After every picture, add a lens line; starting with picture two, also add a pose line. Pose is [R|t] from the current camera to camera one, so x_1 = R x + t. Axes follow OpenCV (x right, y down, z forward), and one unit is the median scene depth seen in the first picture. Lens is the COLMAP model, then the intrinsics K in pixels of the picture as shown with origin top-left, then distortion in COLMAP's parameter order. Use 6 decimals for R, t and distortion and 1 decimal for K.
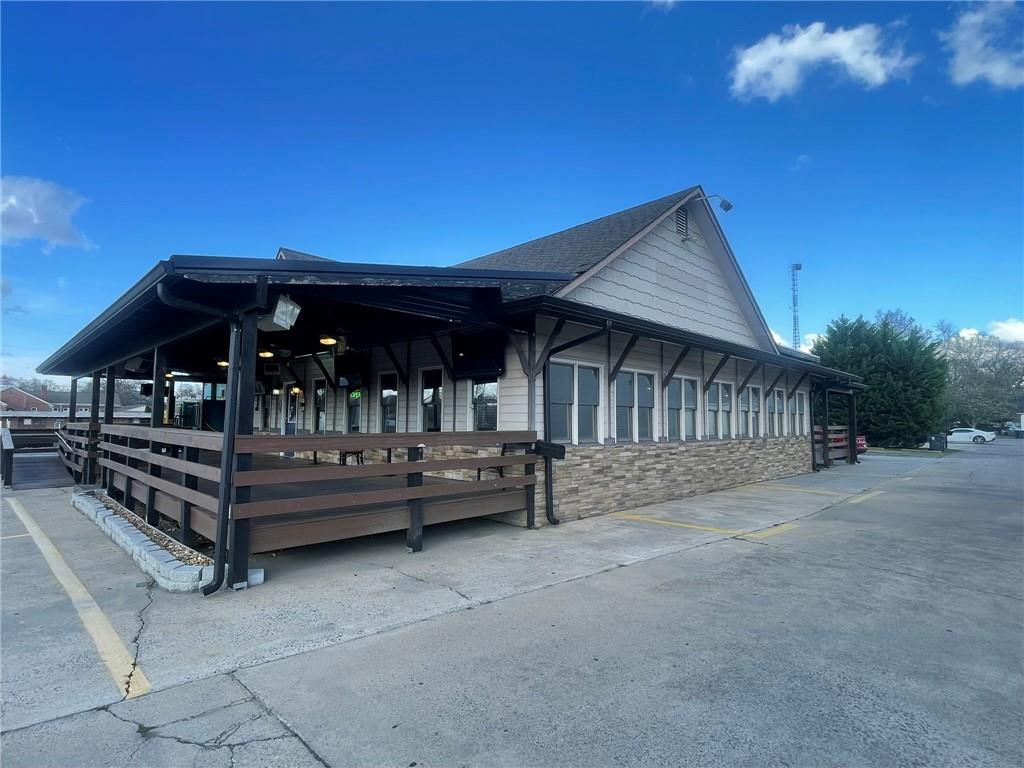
lens RADIAL K [[530.4, 0, 512.0], [0, 530.4, 384.0], [0, 0, 1]] dist [0.000208, -0.000002]
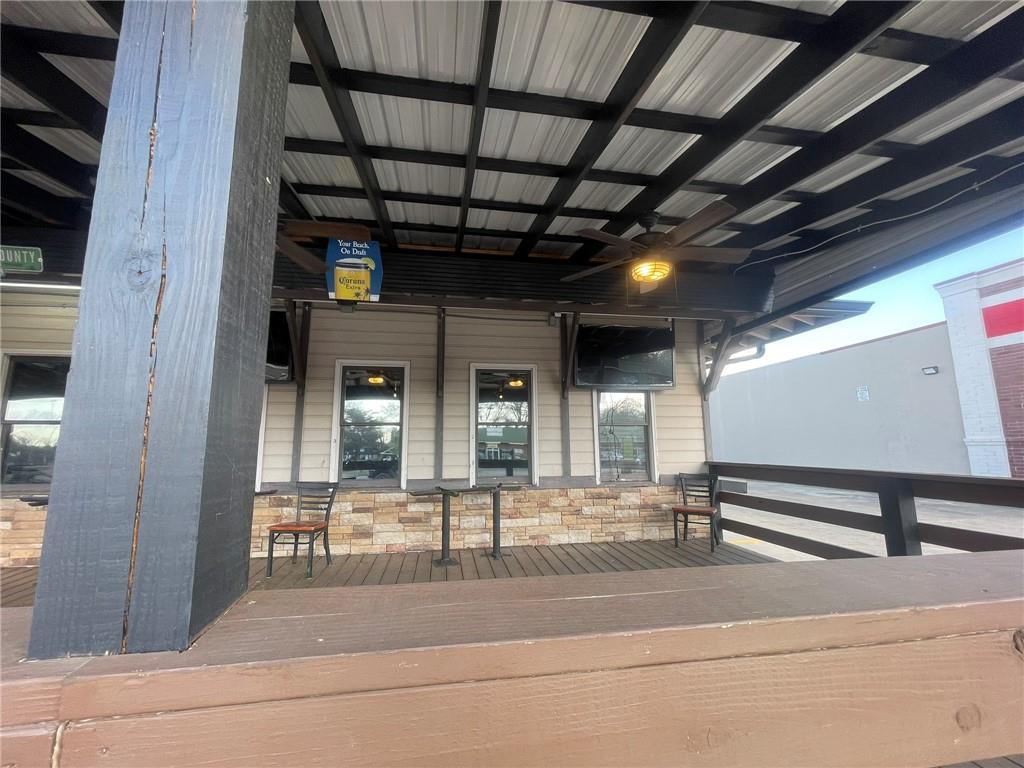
lens RADIAL K [[411.4, 0, 508.8], [0, 411.4, 385.9], [0, 0, 1]] dist [-0.000303, -0.000216]
pose [[0.591915, 0.103569, 0.799318, -0.527293], [-0.039656, 0.994251, -0.099461, 0.039794], [-0.805024, 0.027174, 0.592619, 0.701949]]
